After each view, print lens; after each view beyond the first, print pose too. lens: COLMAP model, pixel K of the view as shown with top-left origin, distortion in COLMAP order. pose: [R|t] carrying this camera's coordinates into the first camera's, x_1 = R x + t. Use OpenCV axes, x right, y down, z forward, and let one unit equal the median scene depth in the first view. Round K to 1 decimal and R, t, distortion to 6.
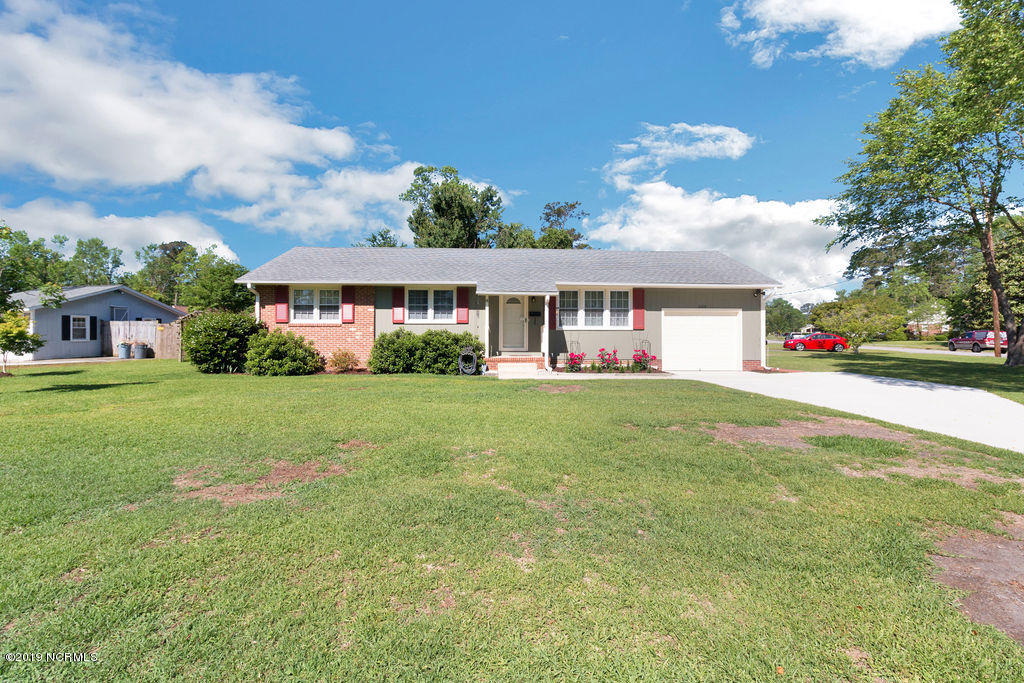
lens RADIAL K [[475.5, 0, 512.0], [0, 475.5, 341.5], [0, 0, 1]] dist [0.003404, 0.000506]
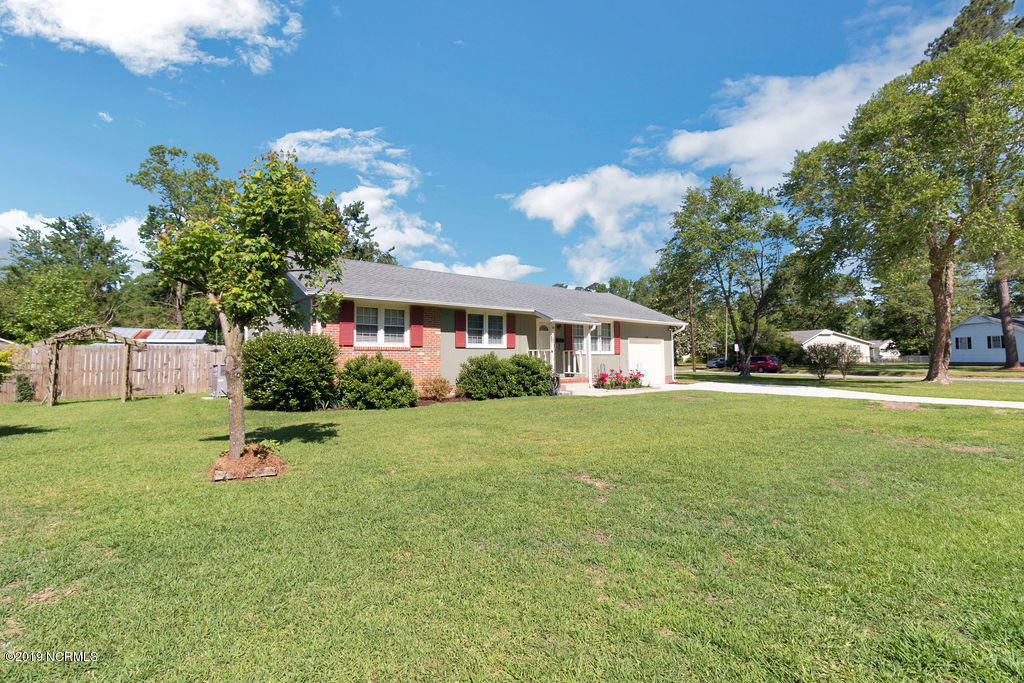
lens RADIAL K [[475.5, 0, 512.0], [0, 475.5, 341.5], [0, 0, 1]] dist [0.003404, 0.000506]
pose [[0.796116, 0.015154, 0.604954, -0.744808], [0.015911, 0.998817, -0.045959, -0.004356], [-0.604934, 0.046215, 0.794933, 0.167662]]
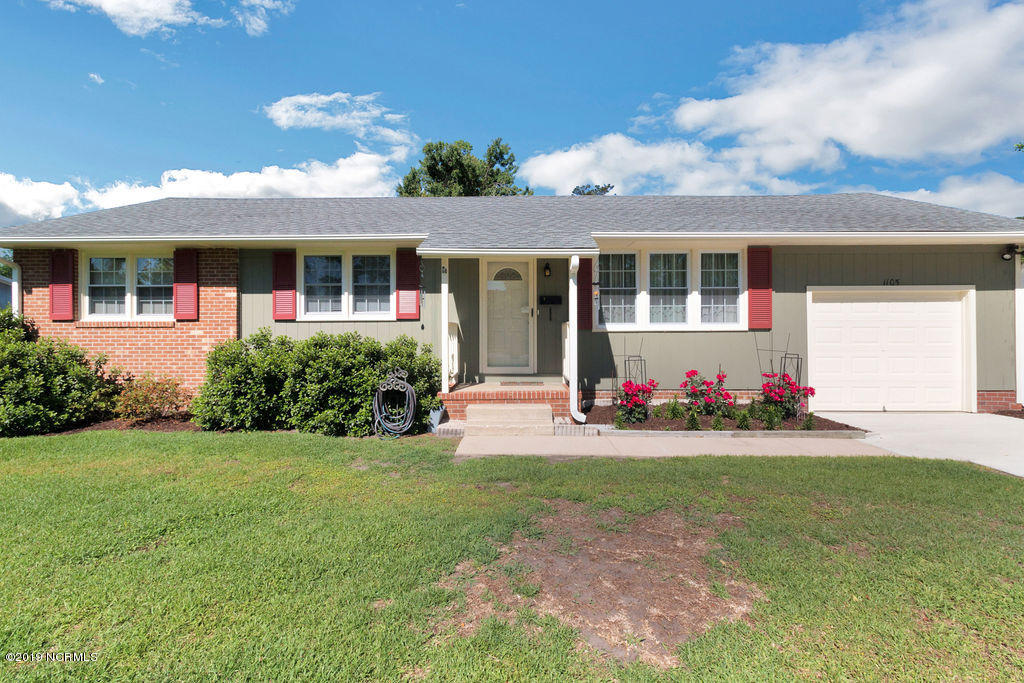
lens RADIAL K [[477.0, 0, 512.0], [0, 477.0, 329.2], [0, 0, 1]] dist [-0.001027, 0.000002]
pose [[0.997982, -0.006358, -0.063178, 0.040336], [0.004987, 0.999749, -0.021843, -0.016621], [0.063301, 0.021483, 0.997763, 0.503034]]
